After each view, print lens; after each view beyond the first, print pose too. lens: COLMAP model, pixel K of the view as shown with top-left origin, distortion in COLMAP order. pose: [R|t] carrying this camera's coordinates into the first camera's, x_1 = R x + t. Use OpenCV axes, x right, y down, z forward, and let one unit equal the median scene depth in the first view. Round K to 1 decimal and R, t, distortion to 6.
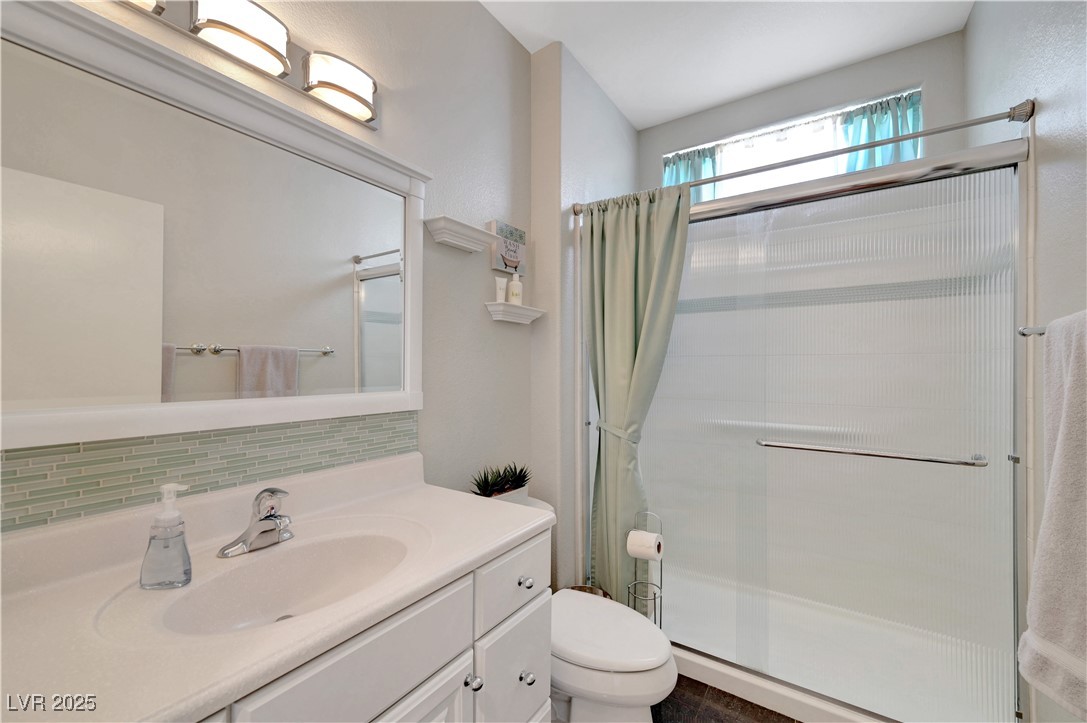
lens RADIAL K [[430.1, 0, 543.2], [0, 430.1, 364.7], [0, 0, 1]] dist [-0.003895, -0.000270]
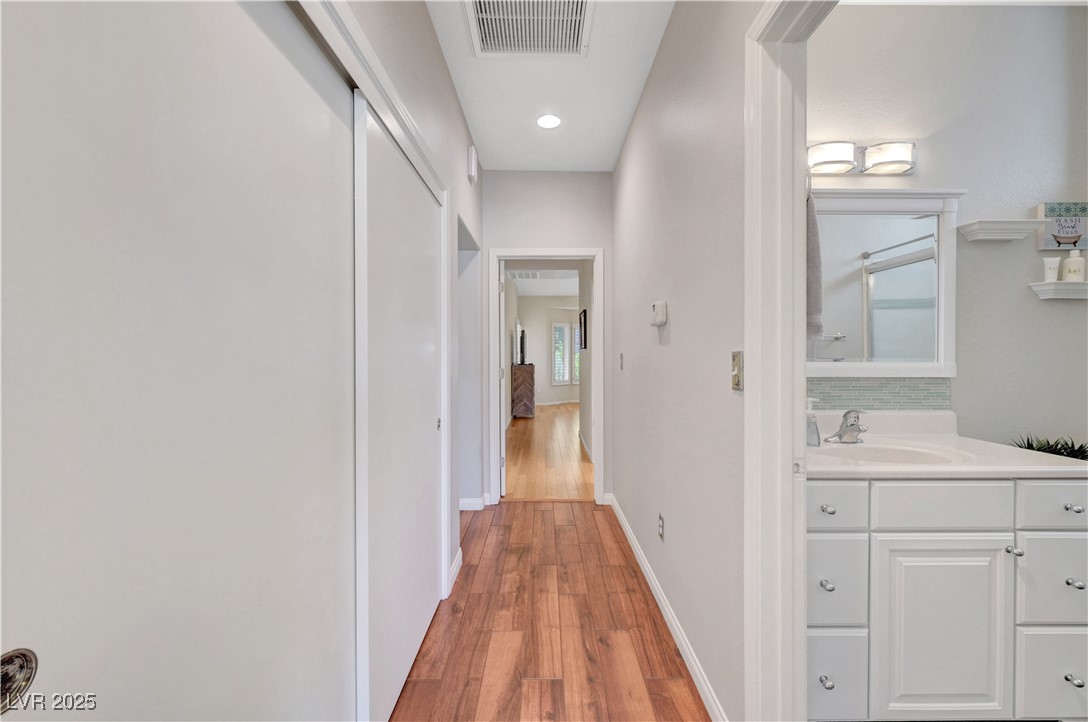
lens RADIAL K [[430.5, 0, 548.1], [0, 430.5, 357.6], [0, 0, 1]] dist [-0.003895, -0.000270]
pose [[0.554150, 0.001771, -0.832415, 0.095339], [0.006966, 0.999953, 0.006765, 0.025313], [0.832388, -0.009547, 0.554111, -0.628996]]
